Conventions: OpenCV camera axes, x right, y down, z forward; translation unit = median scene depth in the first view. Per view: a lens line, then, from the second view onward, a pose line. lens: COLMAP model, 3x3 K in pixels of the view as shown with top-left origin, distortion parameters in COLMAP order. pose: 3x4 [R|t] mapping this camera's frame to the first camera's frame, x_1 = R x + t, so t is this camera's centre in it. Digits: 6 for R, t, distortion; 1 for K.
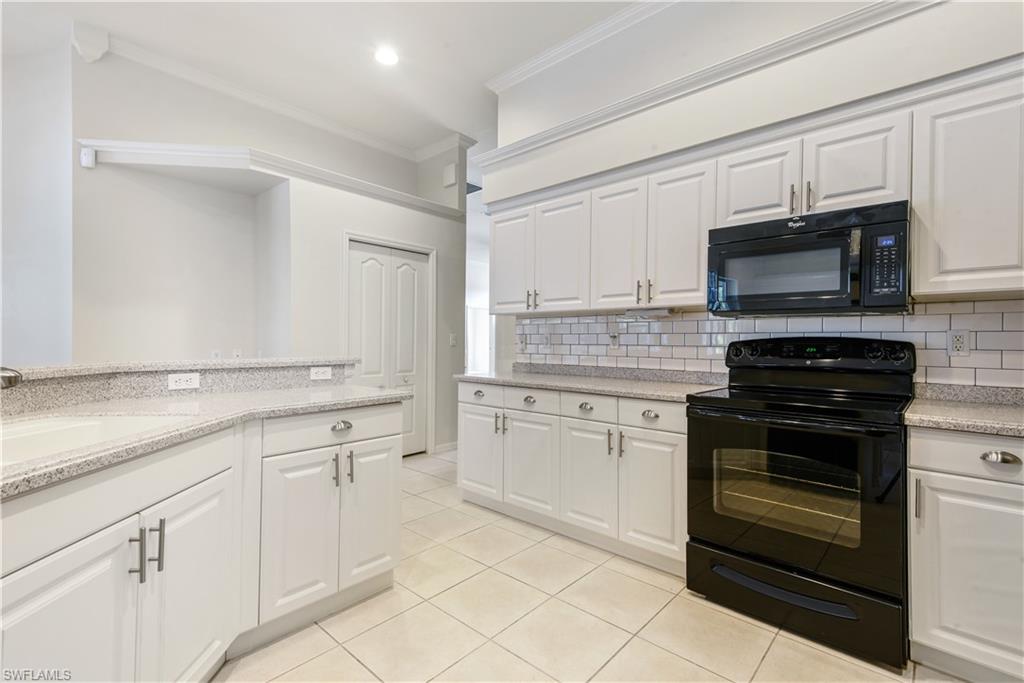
lens RADIAL K [[471.2, 0, 506.7], [0, 471.2, 339.3], [0, 0, 1]] dist [0.025588, -0.003574]
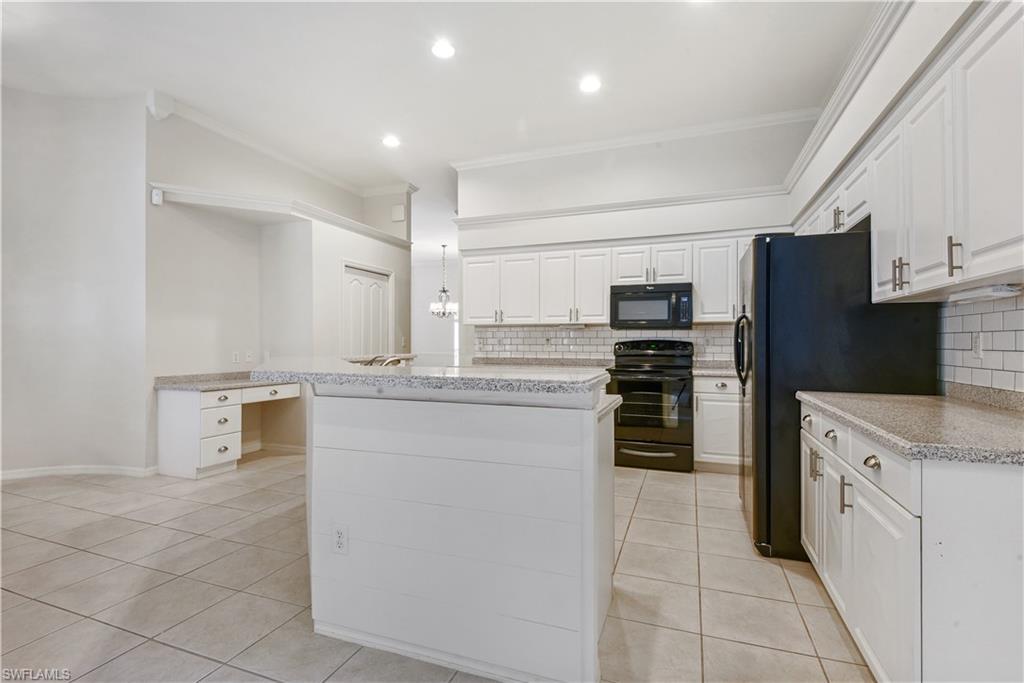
lens RADIAL K [[483.1, 0, 510.5], [0, 483.1, 337.9], [0, 0, 1]] dist [0.014737, -0.012000]
pose [[0.928116, -0.004230, 0.372266, -0.591914], [0.004841, 0.999988, -0.000709, -0.012422], [-0.372259, 0.002460, 0.928126, -0.592593]]
